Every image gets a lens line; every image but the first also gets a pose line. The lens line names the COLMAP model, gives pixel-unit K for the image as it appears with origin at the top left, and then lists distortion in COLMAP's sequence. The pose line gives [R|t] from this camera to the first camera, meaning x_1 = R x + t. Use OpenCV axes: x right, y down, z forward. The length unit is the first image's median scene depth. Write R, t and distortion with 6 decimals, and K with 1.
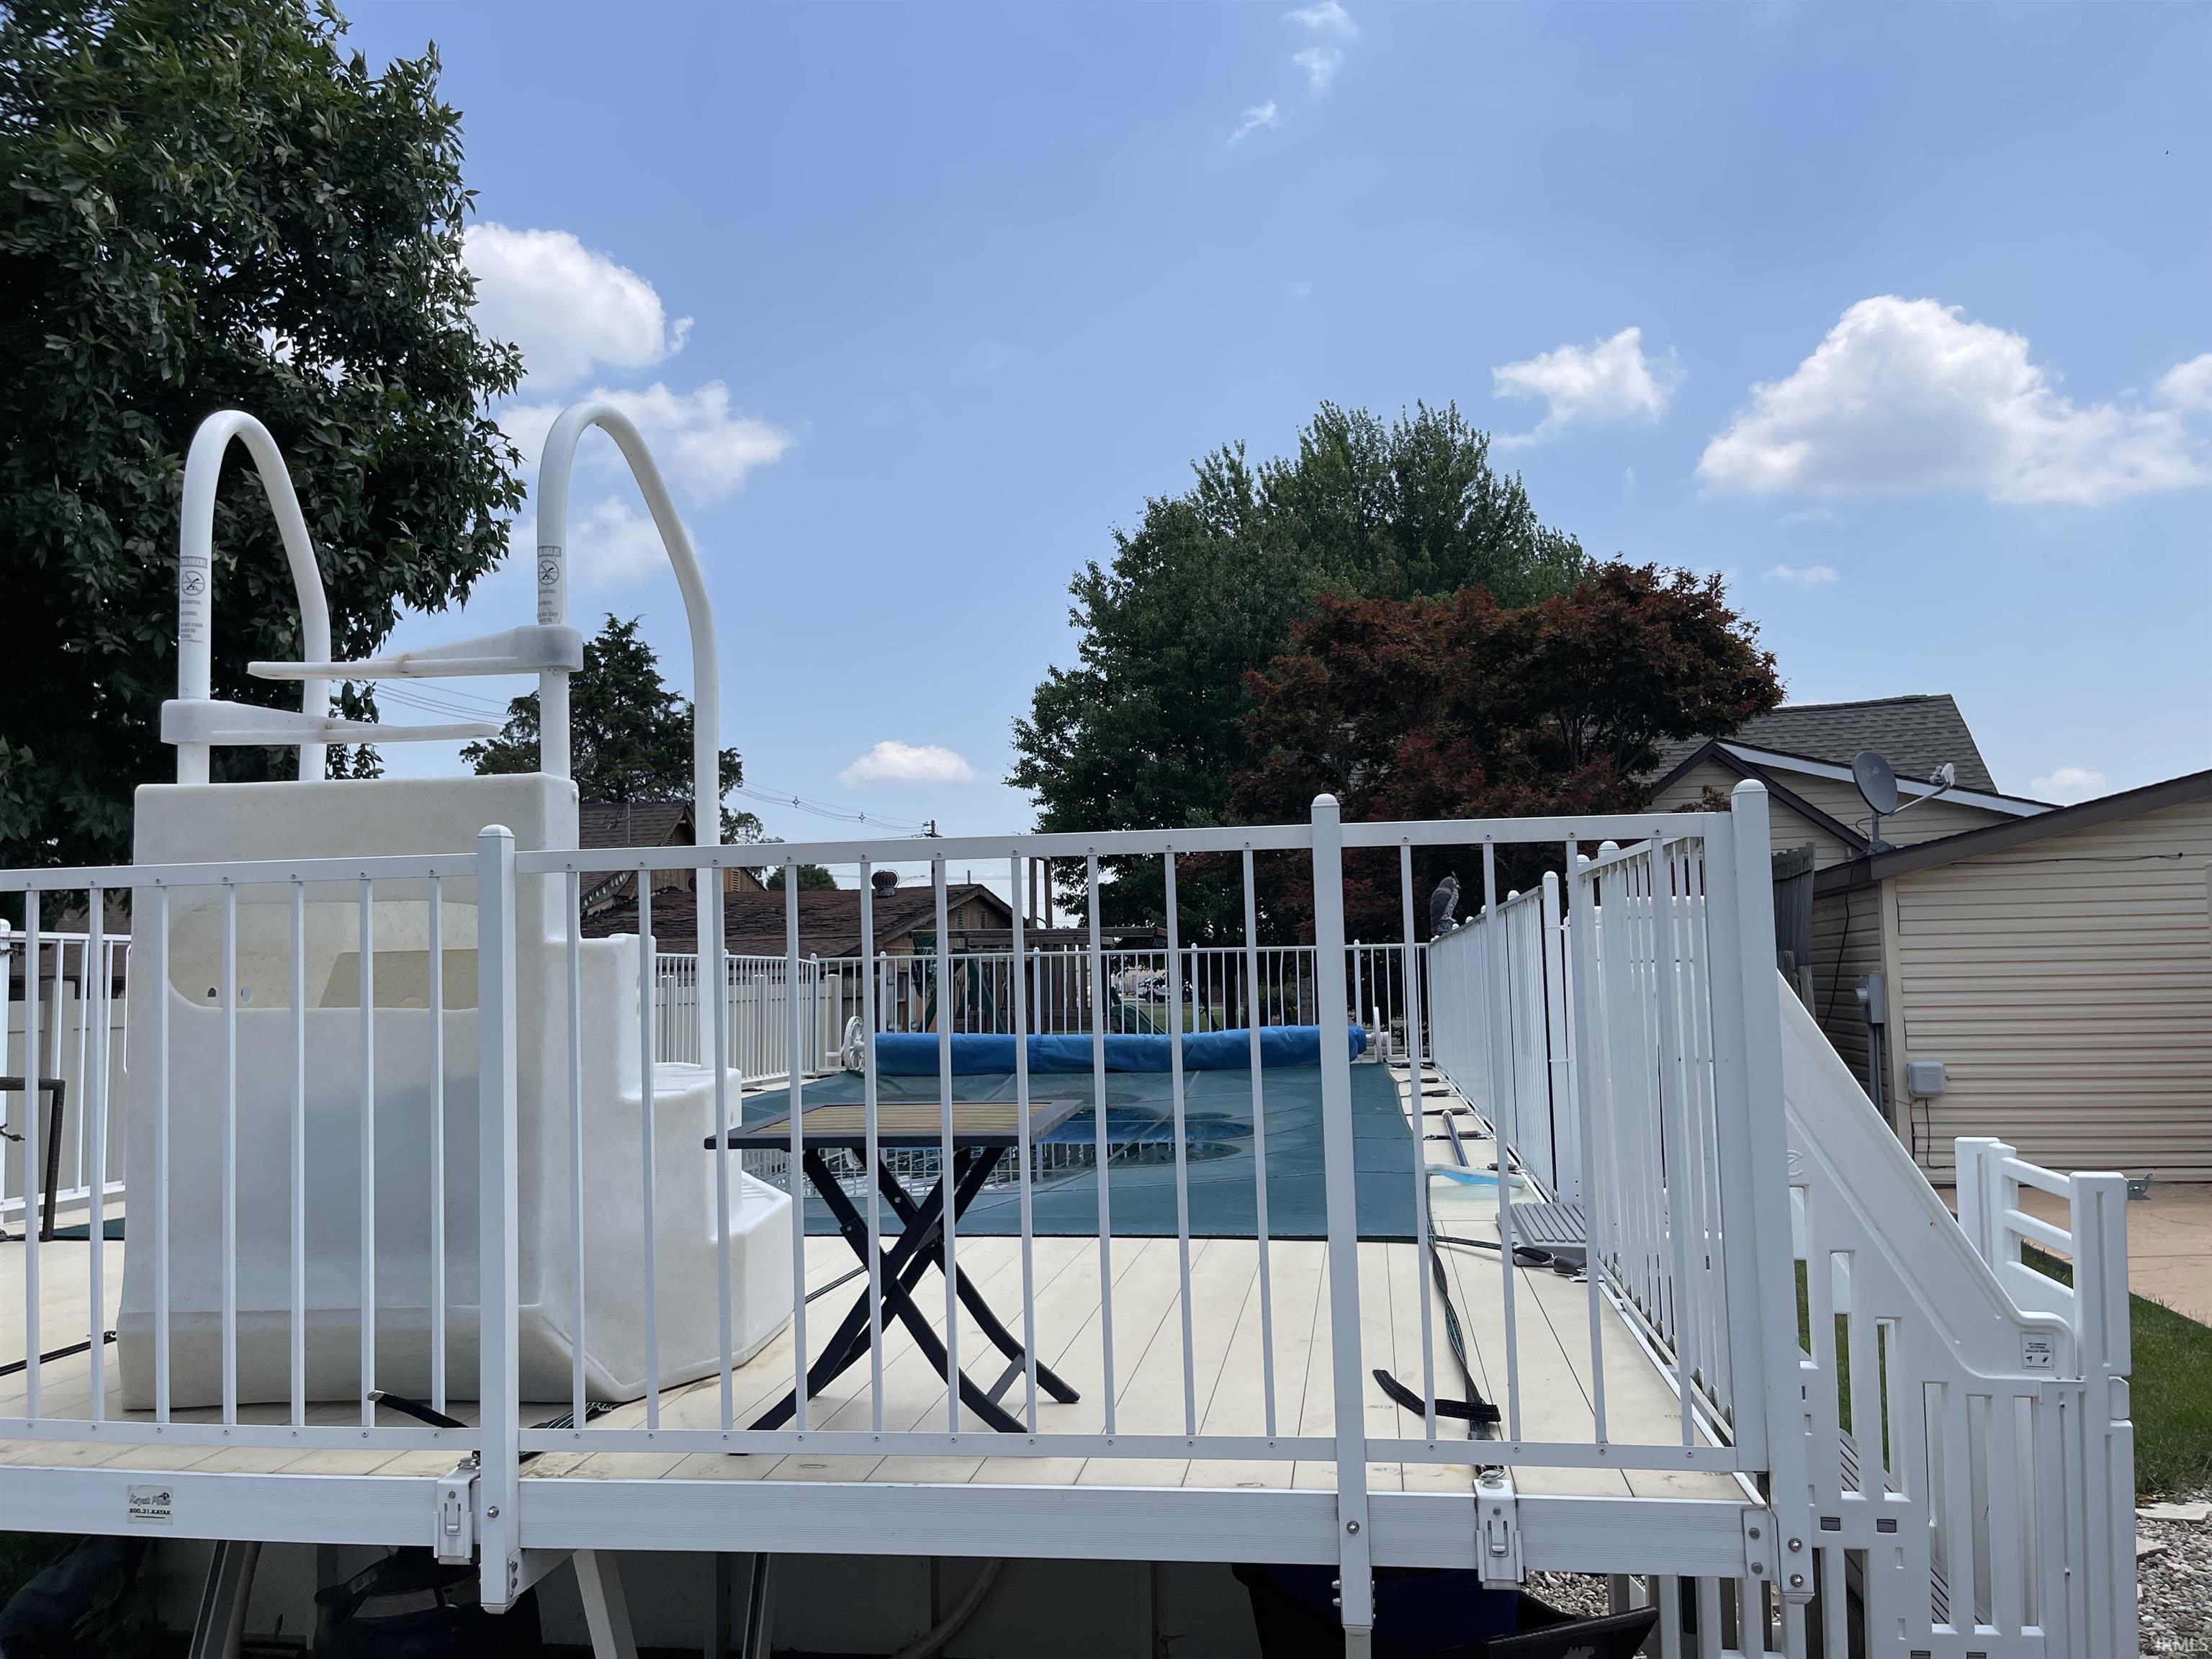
lens RADIAL K [[1661.1, 0, 1155.9], [0, 1661.1, 842.0], [0, 0, 1]] dist [0.005872, -0.009044]
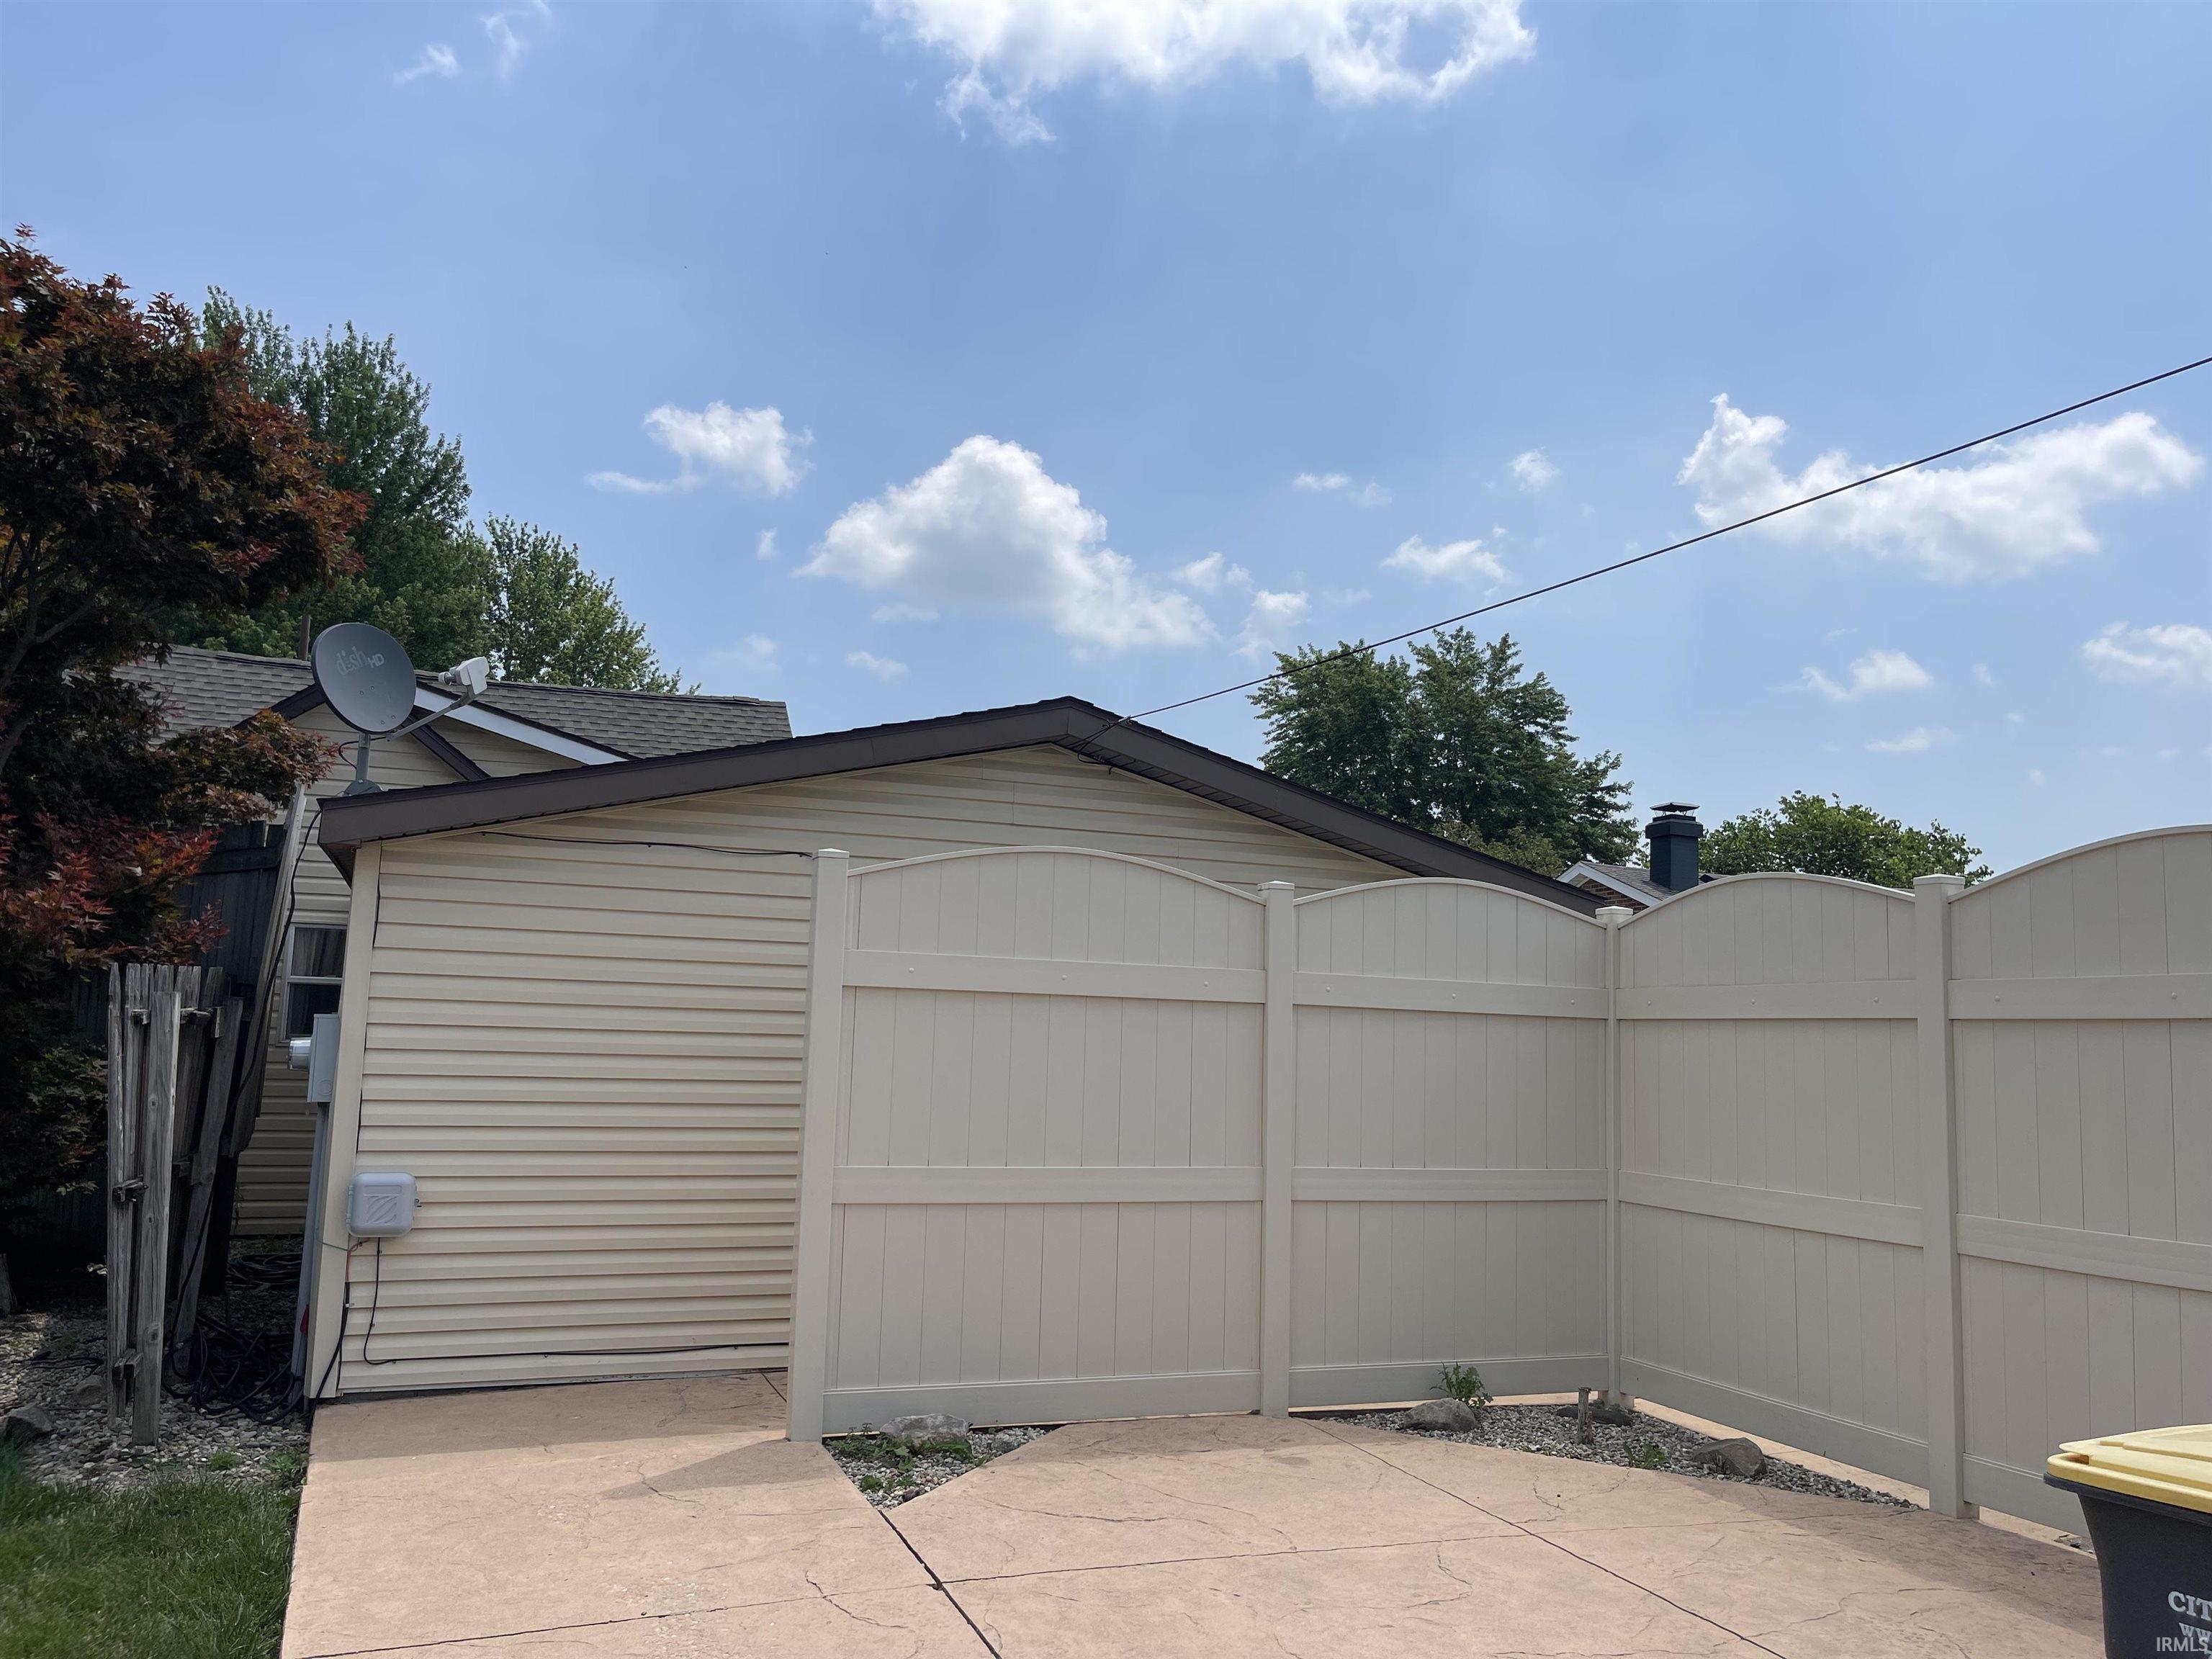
lens RADIAL K [[1661.1, 0, 1155.9], [0, 1661.1, 842.0], [0, 0, 1]] dist [0.005872, -0.009044]
pose [[0.866427, 0.097088, 0.489774, 0.137054], [-0.069982, 0.994844, -0.073408, 0.014761], [-0.494375, 0.029327, 0.868754, 0.128014]]
